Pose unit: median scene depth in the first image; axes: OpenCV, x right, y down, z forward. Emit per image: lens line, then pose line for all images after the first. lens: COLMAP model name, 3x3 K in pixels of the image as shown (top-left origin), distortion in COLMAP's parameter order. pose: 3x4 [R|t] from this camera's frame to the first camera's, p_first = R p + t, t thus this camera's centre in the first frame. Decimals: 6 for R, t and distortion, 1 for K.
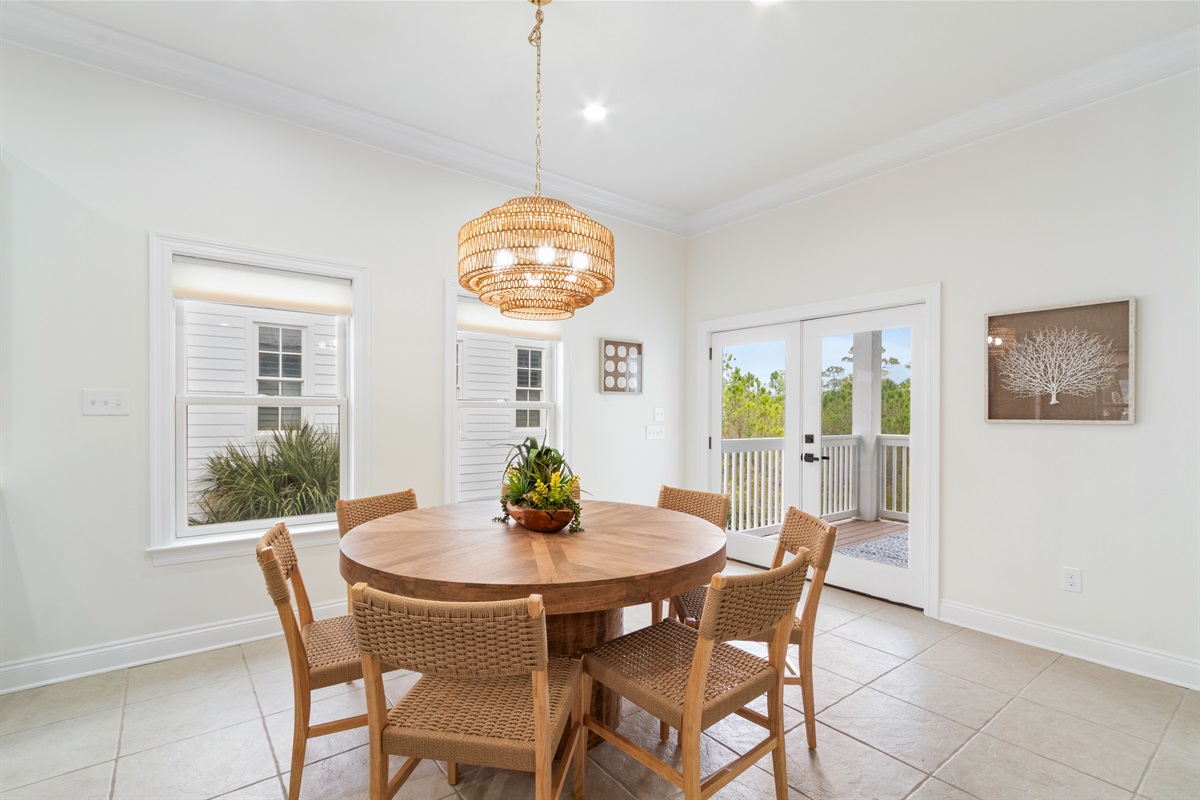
lens RADIAL K [[560.3, 0, 597.1], [0, 560.3, 417.7], [0, 0, 1]] dist [-0.000225, -0.000057]
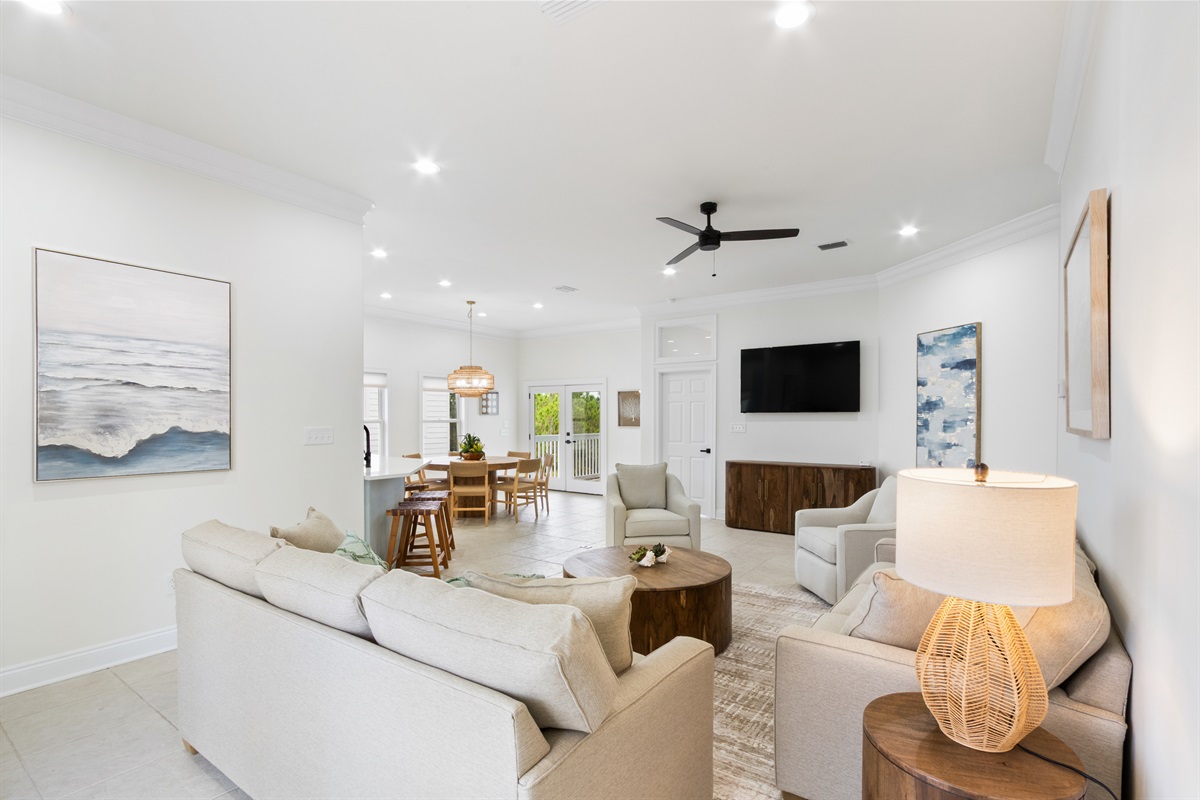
lens RADIAL K [[560.3, 0, 597.1], [0, 560.3, 417.7], [0, 0, 1]] dist [-0.000225, -0.000057]
pose [[0.960955, -0.005069, 0.276657, -0.175867], [0.006508, 0.999970, -0.004285, -0.022739], [-0.276627, 0.005919, 0.960959, -1.381796]]
